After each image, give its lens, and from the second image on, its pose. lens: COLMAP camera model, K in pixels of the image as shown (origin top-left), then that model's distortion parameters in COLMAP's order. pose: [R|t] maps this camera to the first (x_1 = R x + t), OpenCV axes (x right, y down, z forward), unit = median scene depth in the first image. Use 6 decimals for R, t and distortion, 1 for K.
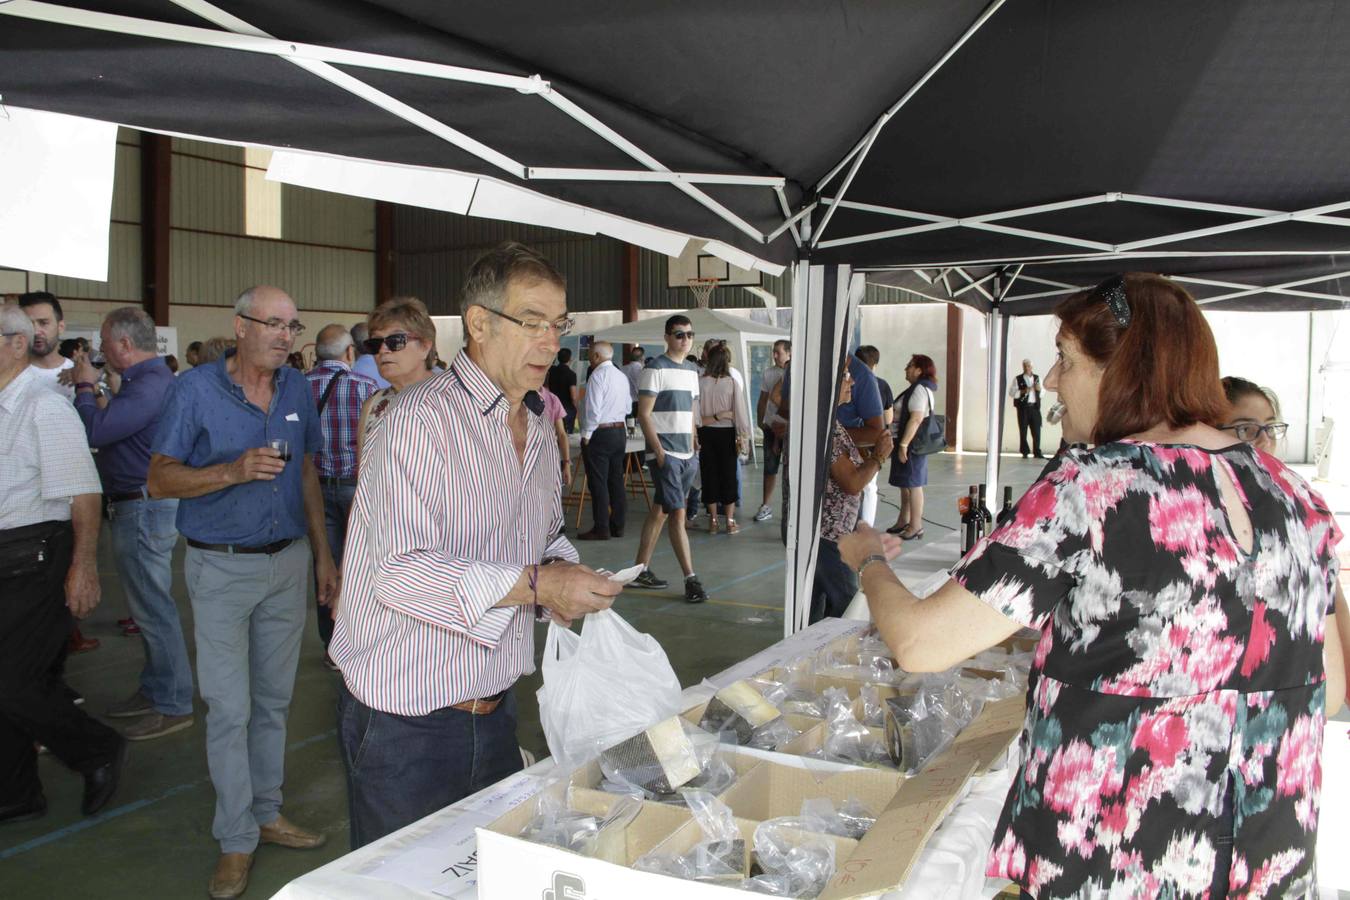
lens RADIAL K [[1146.8, 0, 680.2], [0, 1146.8, 448.2], [0, 0, 1]] dist [-0.171878, 0.171504]
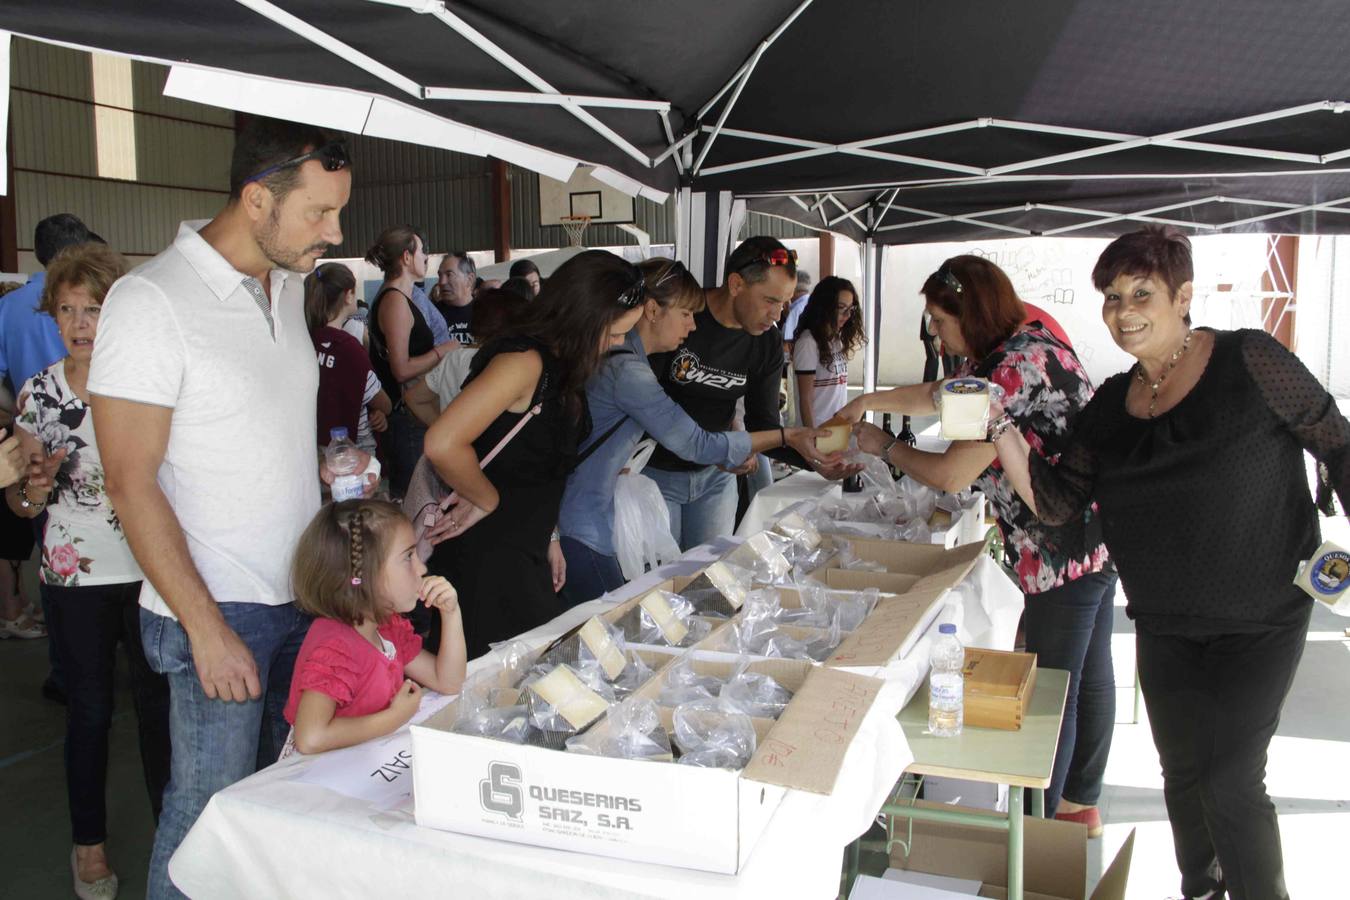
lens RADIAL K [[1146.8, 0, 680.2], [0, 1146.8, 448.2], [0, 0, 1]] dist [-0.171878, 0.171504]
pose [[0.993634, -0.029347, 0.108771, -0.013566], [0.023738, 0.998339, 0.052503, 0.013649], [-0.110131, -0.049587, 0.992679, -0.016726]]
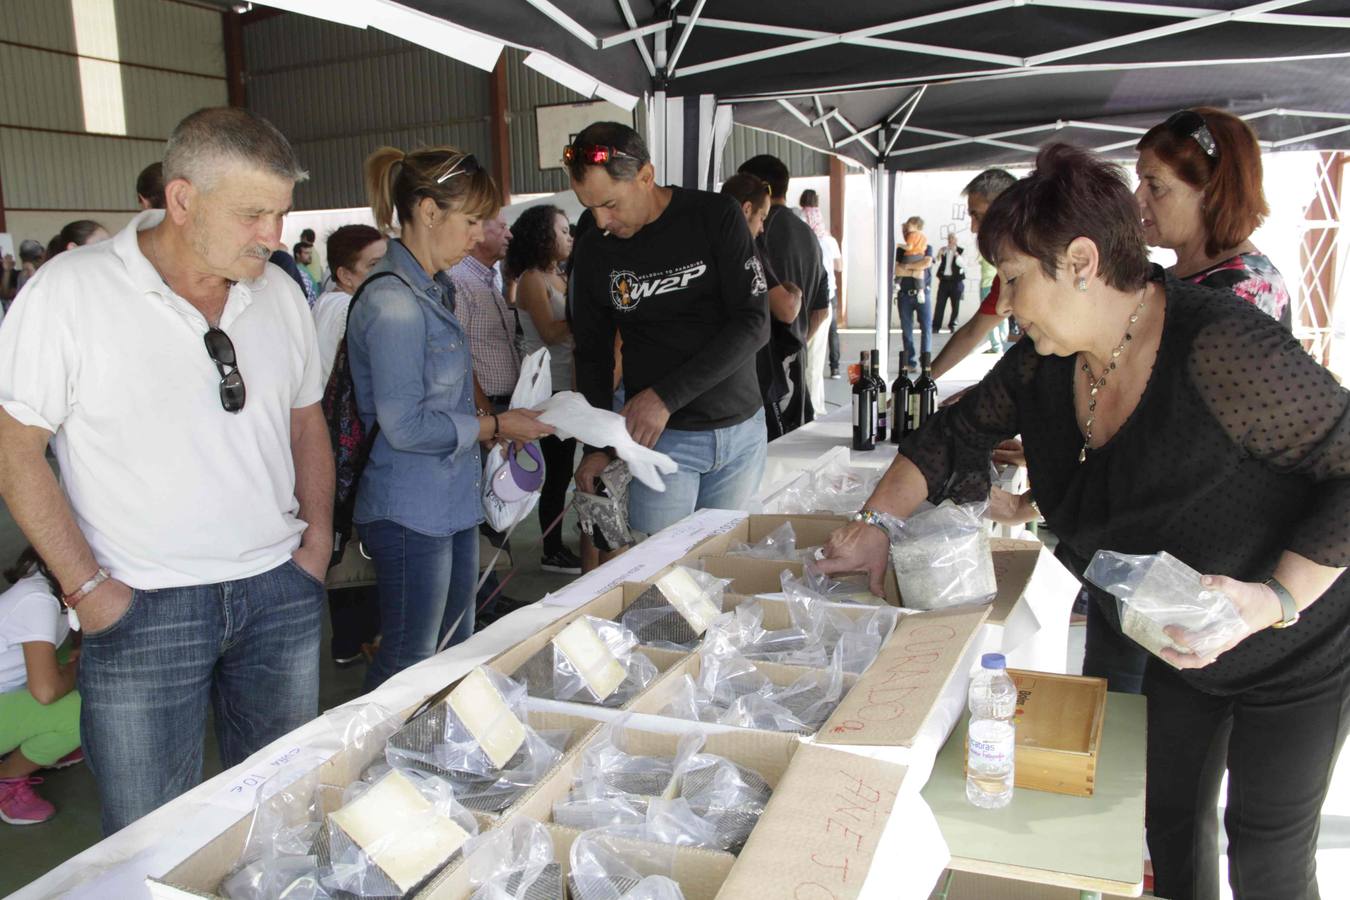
lens RADIAL K [[1128.0, 0, 671.1], [0, 1128.0, 478.0], [0, 0, 1]] dist [-0.183695, 0.147799]
pose [[0.995182, -0.052564, 0.082769, 0.034315], [0.041947, 0.991250, 0.125159, 0.017080], [-0.088624, -0.121083, 0.988678, 0.154001]]
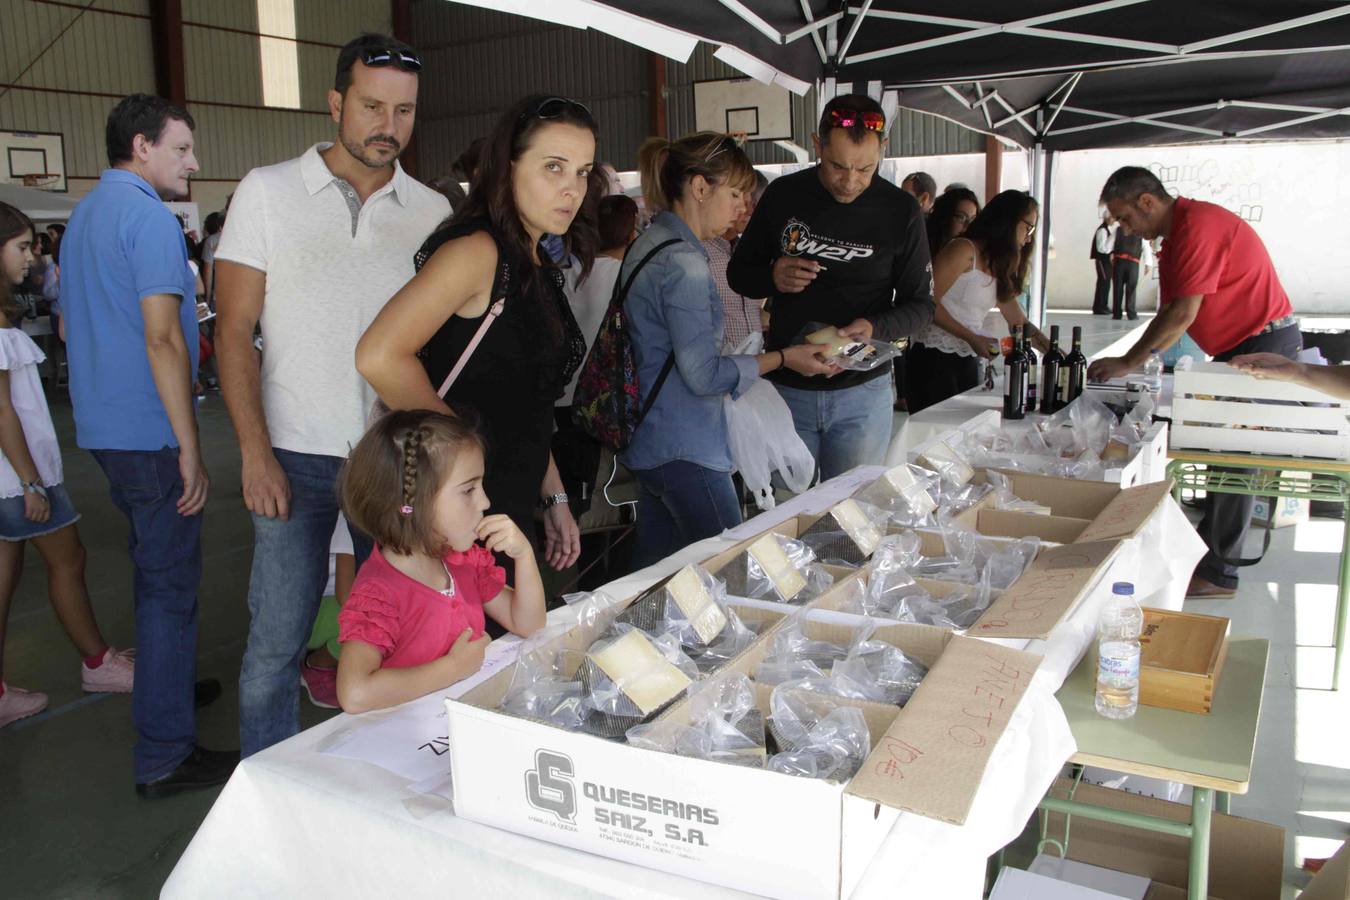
lens RADIAL K [[1134.9, 0, 670.3], [0, 1134.9, 466.1], [0, 0, 1]] dist [-0.179503, 0.156678]
pose [[0.998822, -0.020853, -0.043814, 0.013608], [0.026452, 0.990981, 0.131365, 0.022482], [0.040679, -0.132370, 0.990365, 0.077083]]
